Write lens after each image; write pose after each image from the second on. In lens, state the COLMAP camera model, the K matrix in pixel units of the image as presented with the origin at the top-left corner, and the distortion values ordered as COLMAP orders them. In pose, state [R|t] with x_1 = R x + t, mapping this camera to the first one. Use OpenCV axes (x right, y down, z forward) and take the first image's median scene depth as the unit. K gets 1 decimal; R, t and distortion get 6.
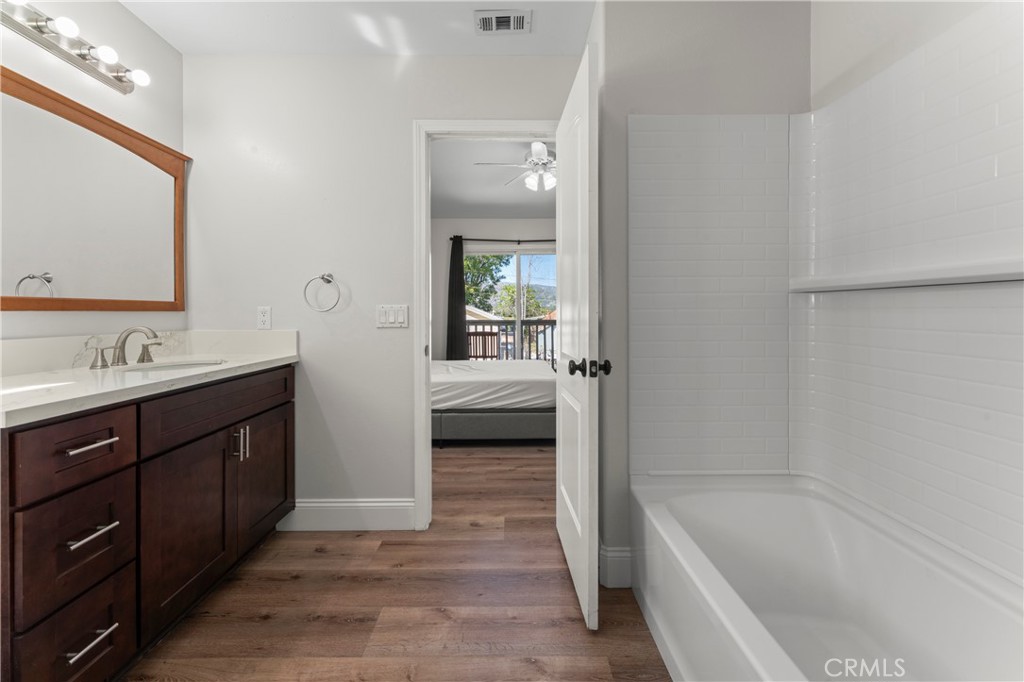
lens RADIAL K [[419.5, 0, 510.1], [0, 419.5, 331.1], [0, 0, 1]] dist [-0.001934, -0.000313]
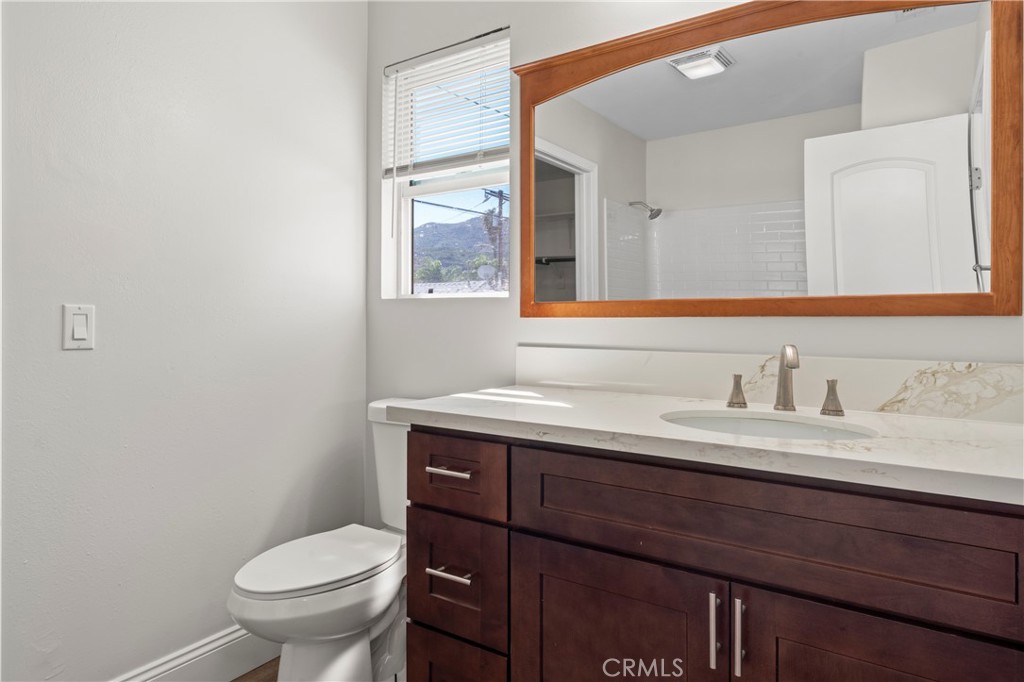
lens RADIAL K [[618.4, 0, 510.6], [0, 618.4, 324.9], [0, 0, 1]] dist [-0.002059, -0.000350]
pose [[-0.572470, 0.002273, -0.819923, -0.013639], [-0.036986, 0.998907, 0.028592, -0.048334], [0.819091, 0.046693, -0.571760, 1.222356]]
